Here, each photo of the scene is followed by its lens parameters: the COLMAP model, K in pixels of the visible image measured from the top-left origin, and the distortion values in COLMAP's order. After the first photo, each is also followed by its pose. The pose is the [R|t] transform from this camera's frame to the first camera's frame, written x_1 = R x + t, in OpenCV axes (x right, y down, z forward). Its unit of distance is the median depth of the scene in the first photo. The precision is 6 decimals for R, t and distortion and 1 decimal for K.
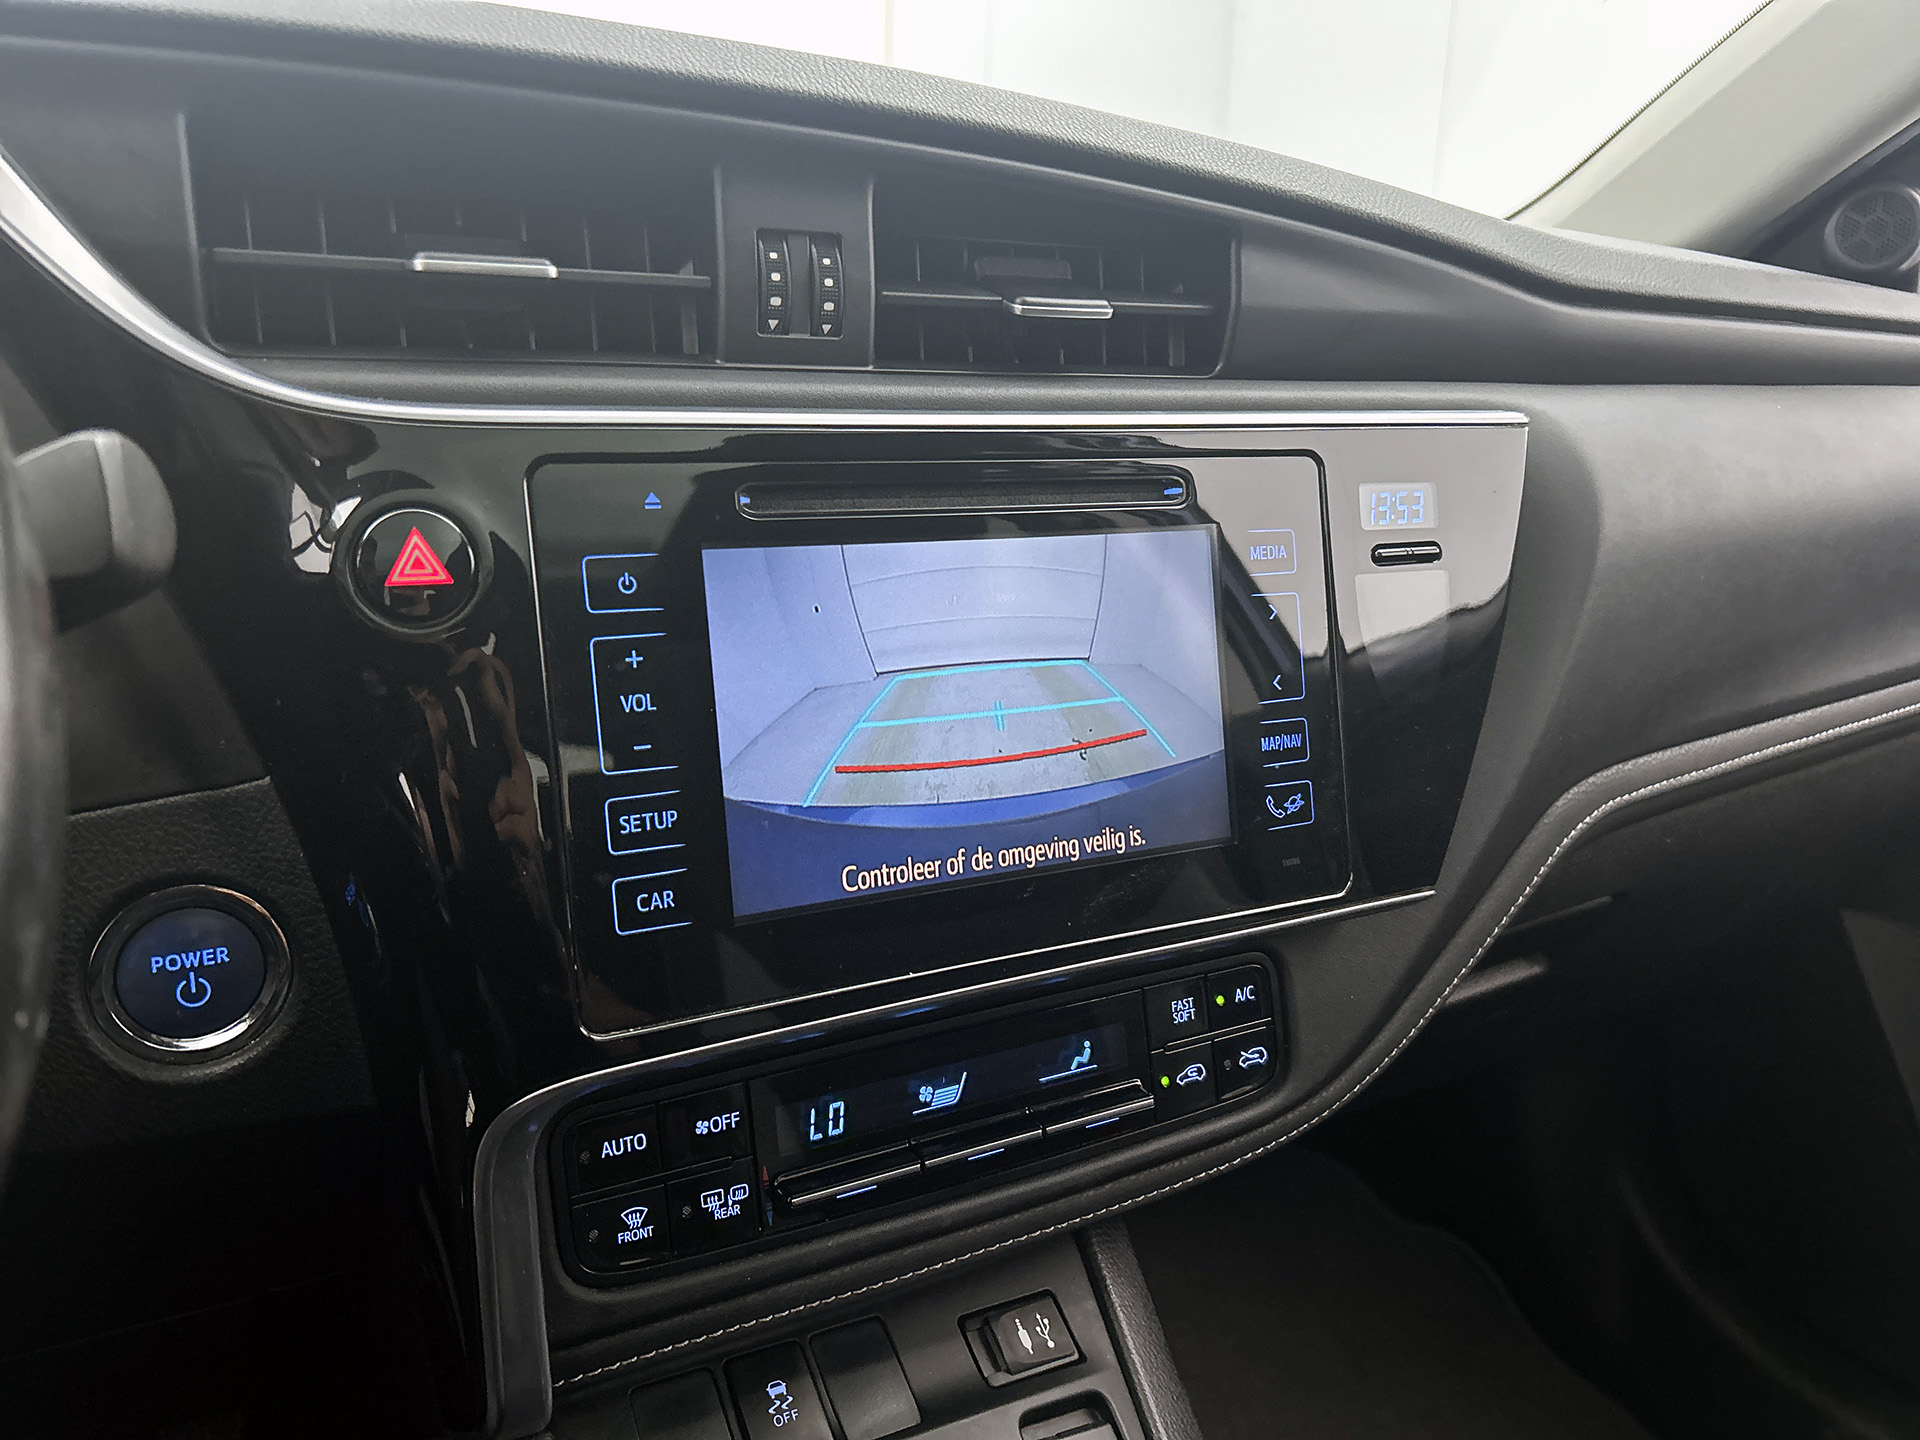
lens RADIAL K [[1503.4, 0, 968.9], [0, 1503.4, 718.6], [0, 0, 1]] dist [0.008119, -0.005945]
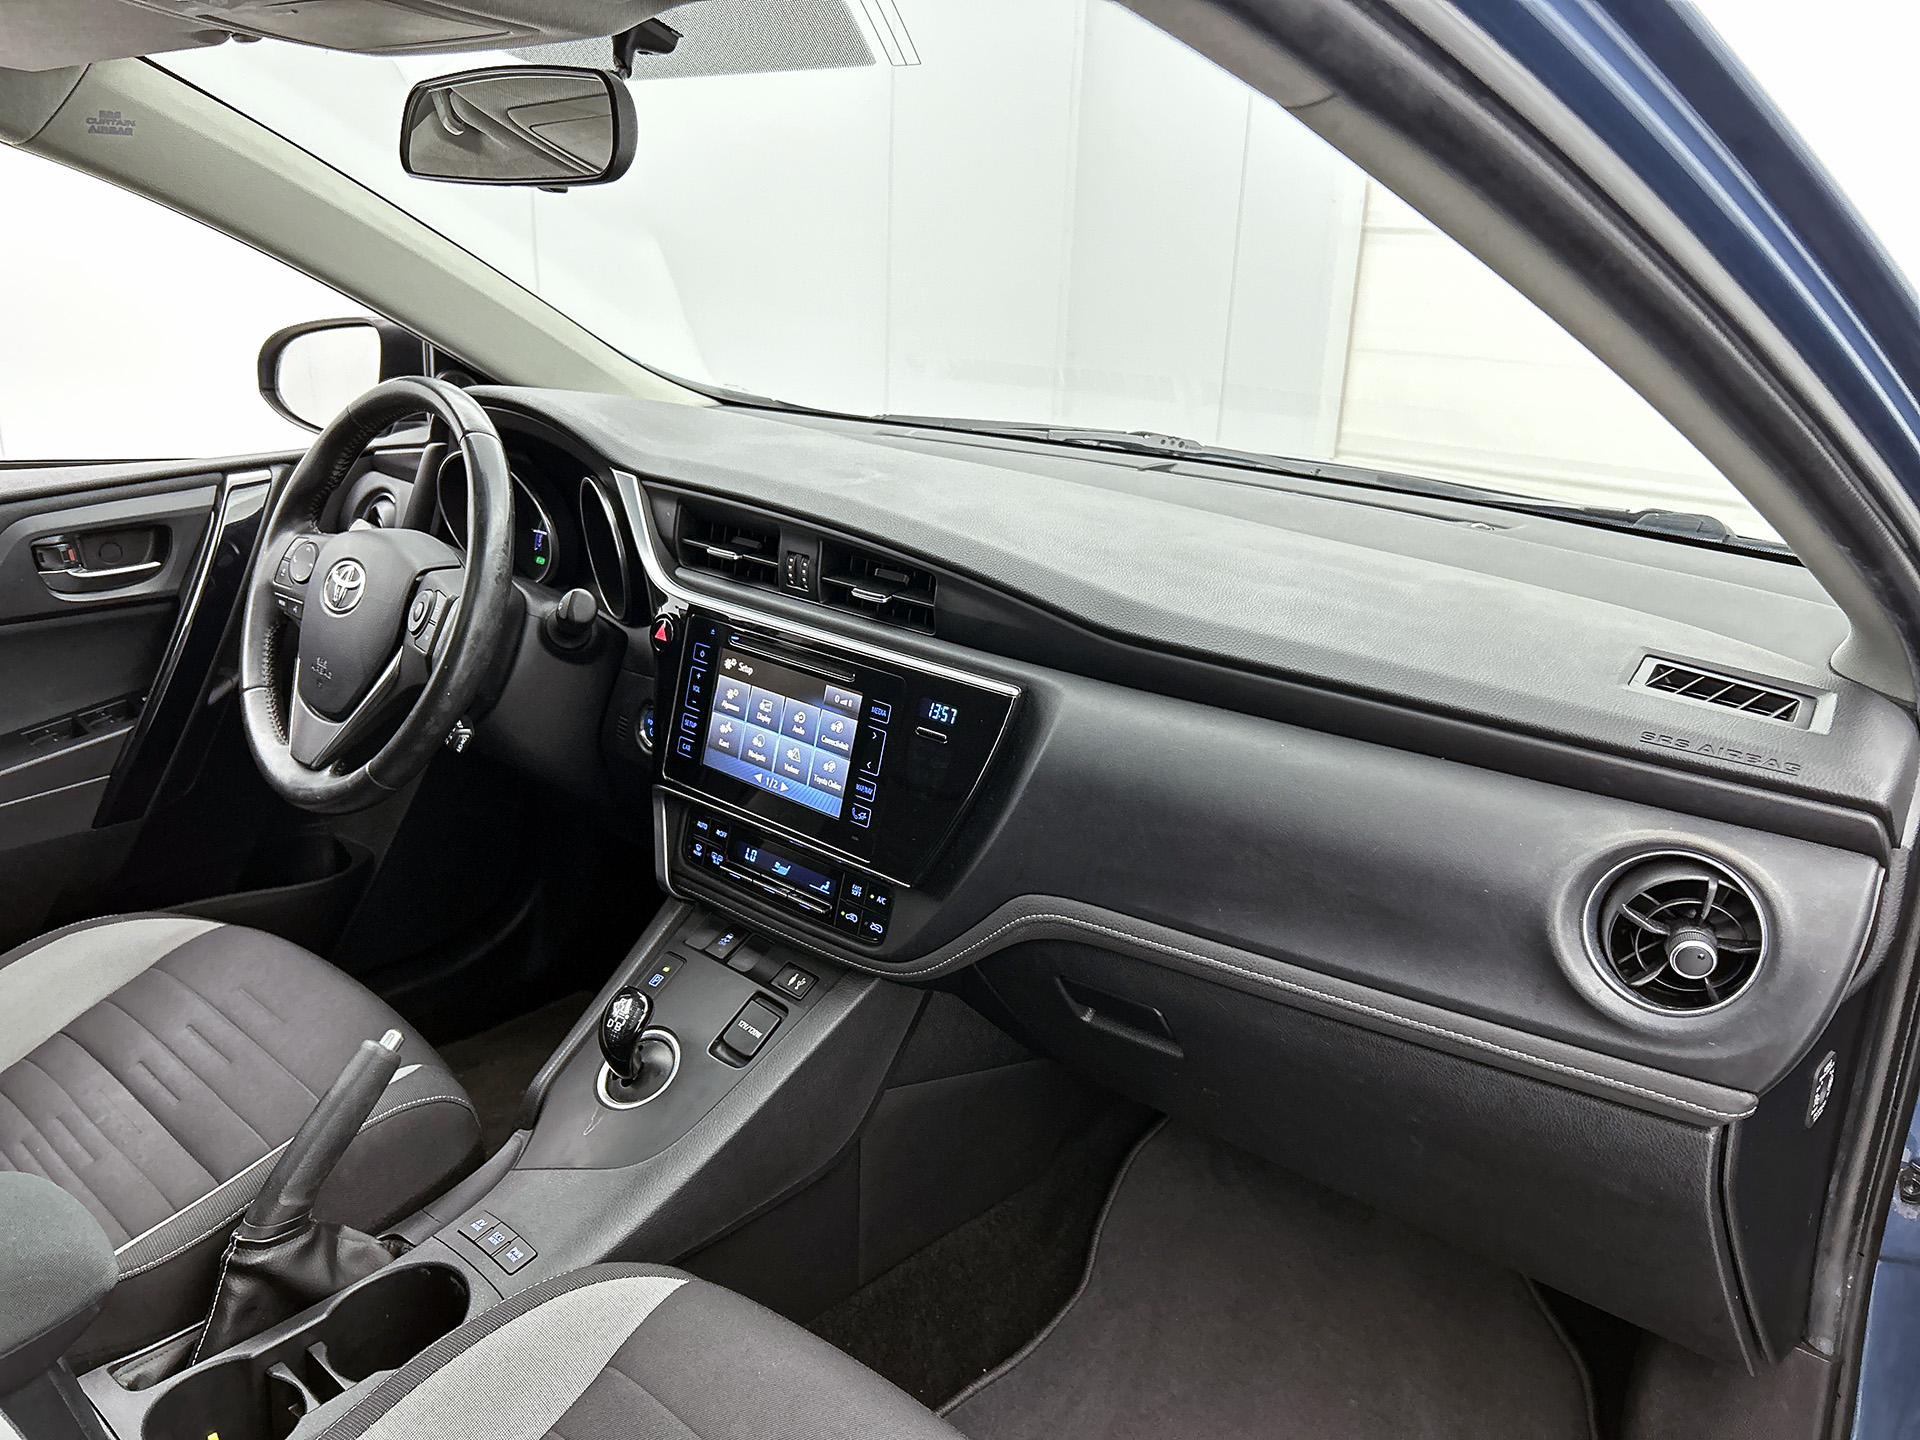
lens RADIAL K [[1463.7, 0, 952.1], [0, 1463.7, 726.2], [0, 0, 1]] dist [0.083936, -0.127348]
pose [[0.334879, 0.281473, -0.899238, 2.411485], [-0.261718, 0.944575, 0.198199, -0.599300], [0.905185, 0.168974, 0.389984, 0.218047]]
